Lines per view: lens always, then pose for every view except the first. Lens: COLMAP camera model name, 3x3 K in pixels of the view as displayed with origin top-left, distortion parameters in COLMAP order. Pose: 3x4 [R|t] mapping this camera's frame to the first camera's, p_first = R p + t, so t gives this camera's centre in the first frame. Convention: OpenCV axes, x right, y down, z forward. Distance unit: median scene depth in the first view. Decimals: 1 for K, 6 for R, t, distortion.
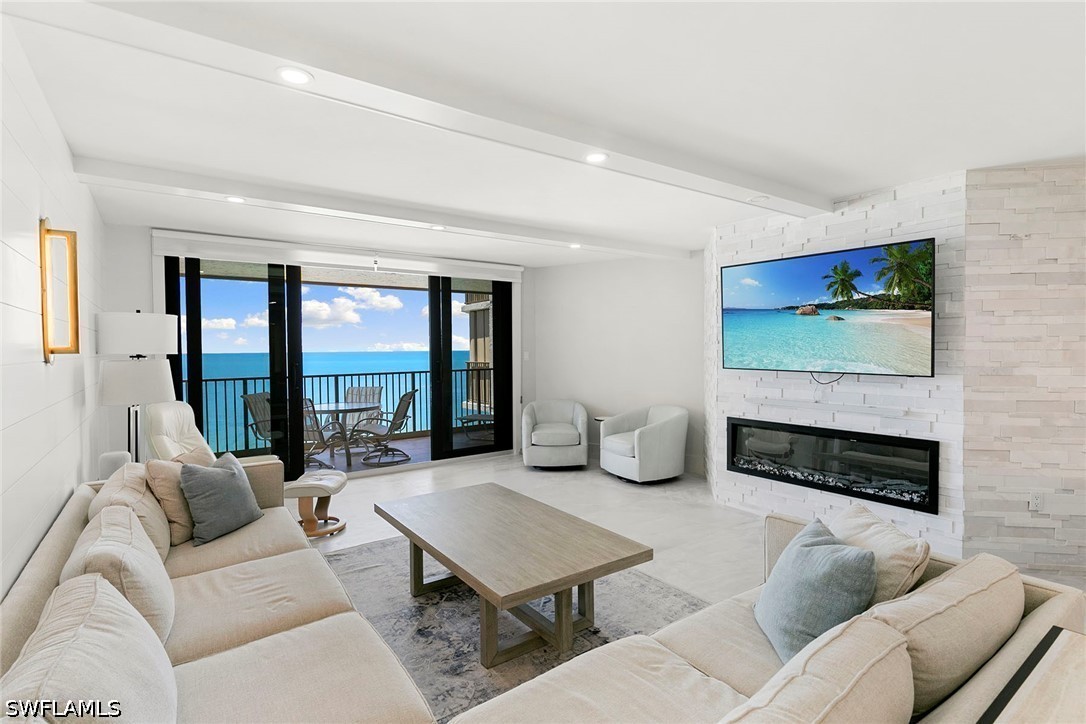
lens RADIAL K [[524.2, 0, 543.0], [0, 524.2, 362.0], [0, 0, 1]] dist [0.000529, -0.000017]
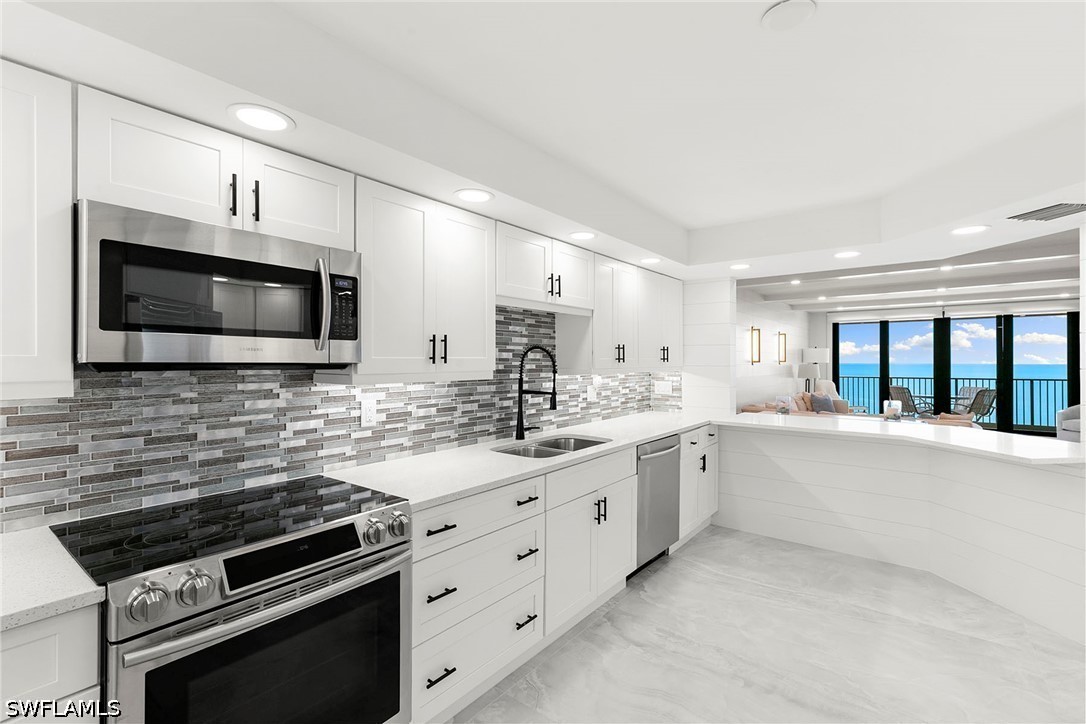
lens RADIAL K [[484.4, 0, 543.9], [0, 484.4, 359.6], [0, 0, 1]] dist [0.011263, -0.004516]
pose [[0.279681, 0.003288, -0.960087, 0.891443], [-0.028159, 0.999592, -0.004780, 0.014081], [0.959680, 0.028372, 0.279660, -0.750636]]
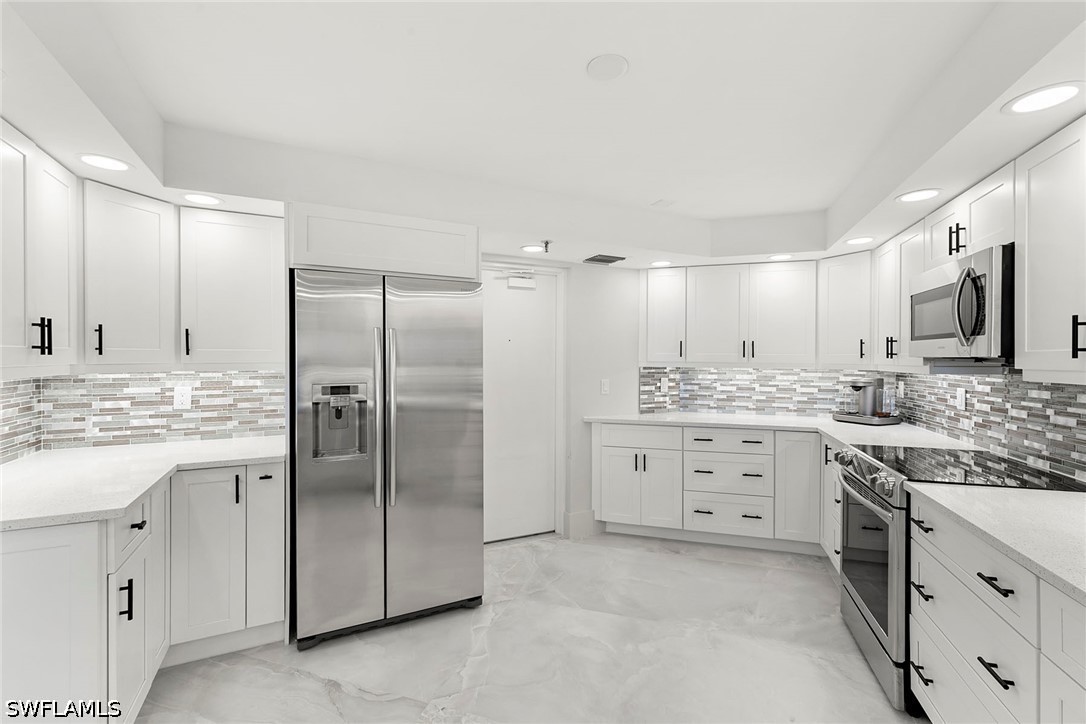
lens RADIAL K [[484.4, 0, 543.9], [0, 484.4, 359.6], [0, 0, 1]] dist [0.011263, -0.004516]
pose [[-0.588490, 0.002113, 0.808502, 0.464116], [0.022618, 0.999648, 0.013851, 0.008754], [-0.808188, 0.026438, -0.588331, -0.349870]]
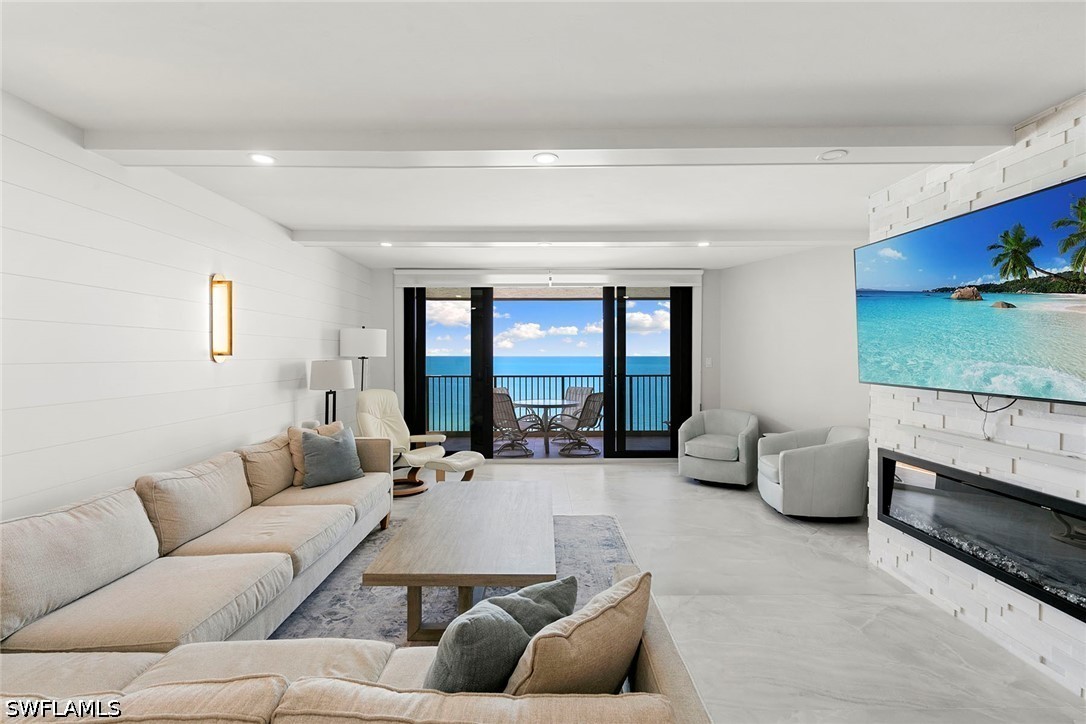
lens RADIAL K [[484.4, 0, 543.9], [0, 484.4, 359.6], [0, 0, 1]] dist [0.011263, -0.004516]
pose [[0.814444, 0.013194, -0.580092, 0.292074], [-0.020621, 0.999768, -0.006212, -0.005657], [0.579875, 0.017021, 0.814528, 0.126230]]
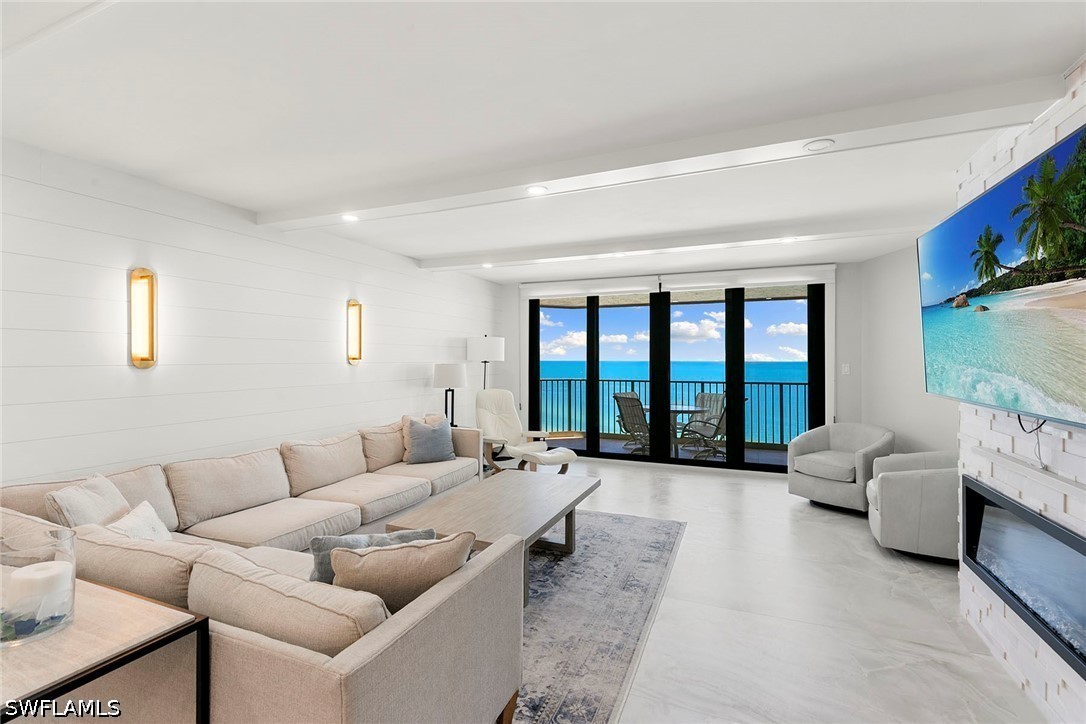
lens RADIAL K [[486.7, 0, 542.7], [0, 486.7, 358.2], [0, 0, 1]] dist [0.002615, -0.000263]
pose [[0.522143, 0.008541, -0.852815, 0.466542], [-0.028654, 0.999561, -0.007533, -0.010981], [0.852376, 0.028370, 0.522158, 0.221836]]
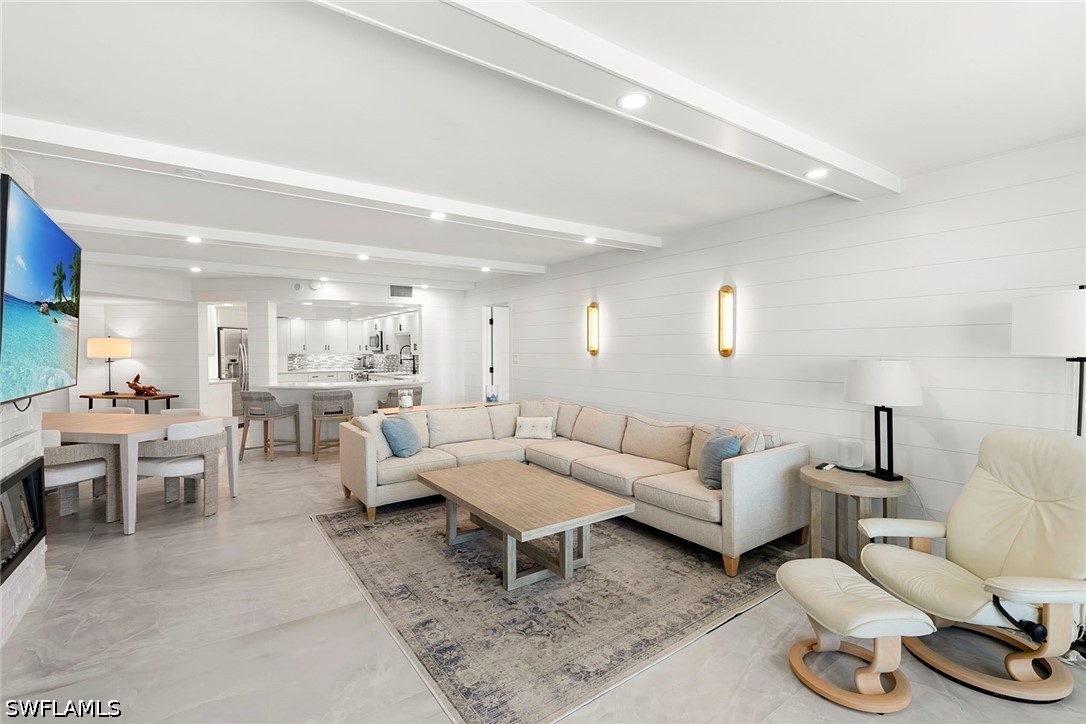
lens RADIAL K [[484.4, 0, 543.9], [0, 484.4, 359.6], [0, 0, 1]] dist [0.011263, -0.004516]
pose [[-0.999935, 0.010779, 0.003719, -0.086255], [0.010951, 0.998703, 0.049717, -0.032164], [-0.003179, 0.049754, -0.998756, 1.080373]]
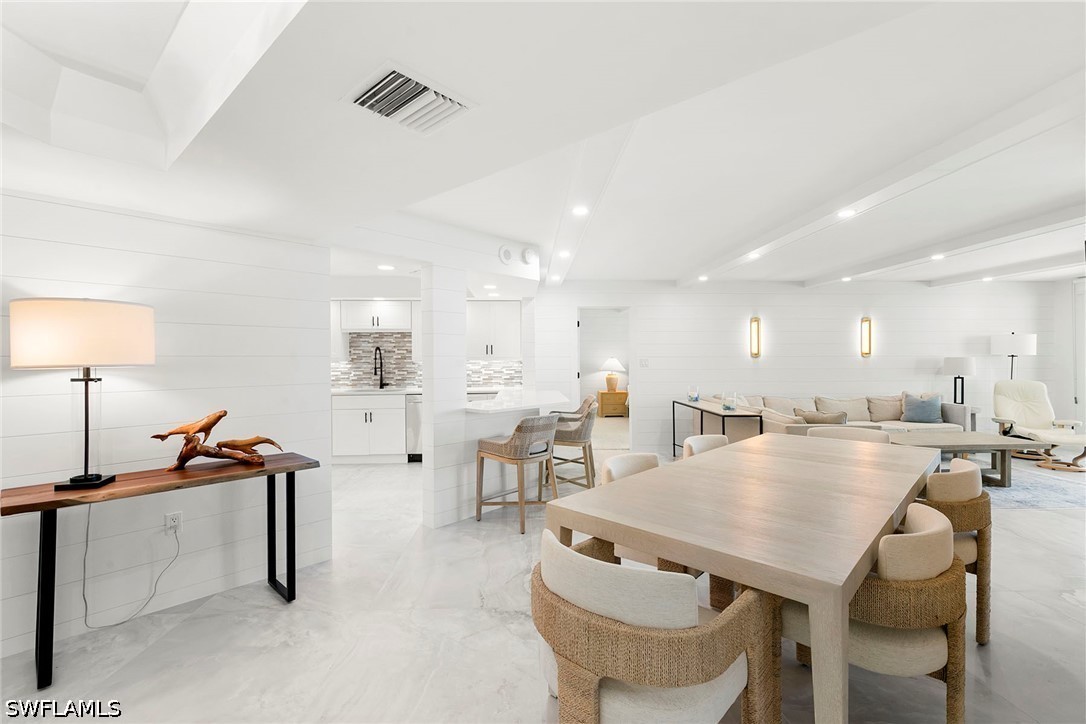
lens RADIAL K [[484.4, 0, 543.9], [0, 484.4, 359.6], [0, 0, 1]] dist [0.011263, -0.004516]
pose [[-0.543302, 0.011171, -0.839463, 1.161223], [-0.016643, 0.999572, 0.024073, -0.008358], [0.839372, 0.027051, -0.542884, 0.353183]]
